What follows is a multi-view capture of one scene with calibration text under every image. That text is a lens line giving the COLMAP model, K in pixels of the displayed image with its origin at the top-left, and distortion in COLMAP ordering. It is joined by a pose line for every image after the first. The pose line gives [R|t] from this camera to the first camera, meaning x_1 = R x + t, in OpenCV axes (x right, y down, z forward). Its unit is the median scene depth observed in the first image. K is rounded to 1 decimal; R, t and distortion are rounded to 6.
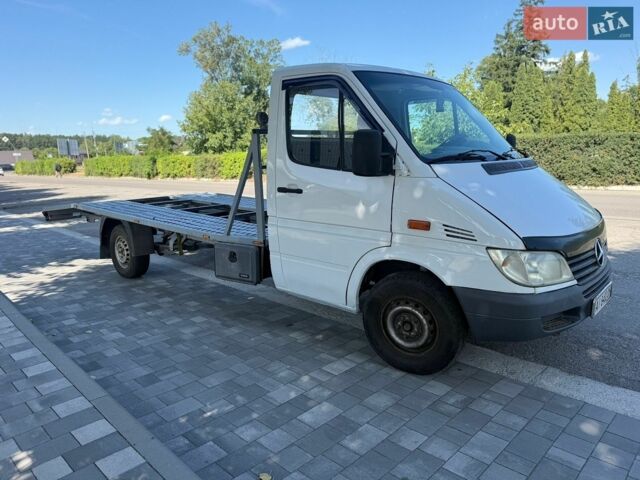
lens RADIAL K [[449.5, 0, 320.0], [0, 449.5, 240.0], [0, 0, 1]] dist [0.052583, -0.073287]
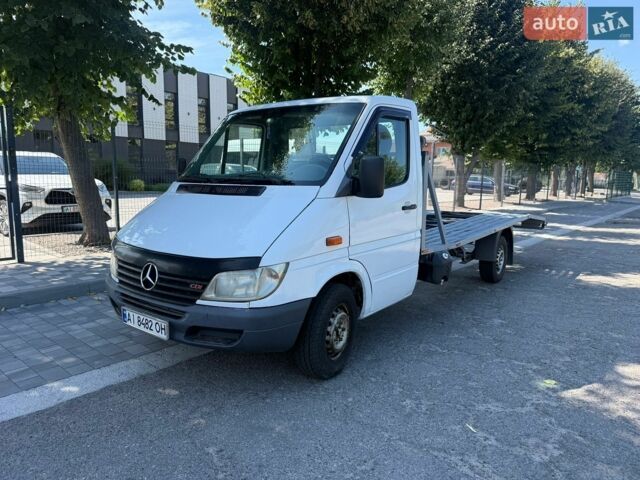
lens RADIAL K [[451.9, 0, 319.7], [0, 451.9, 236.0], [0, 0, 1]] dist [0.057503, -0.079950]
pose [[0.086671, 0.160905, -0.983157, 1.253512], [-0.203998, 0.968826, 0.140576, -0.215048], [0.975127, 0.188378, 0.116794, 0.947611]]
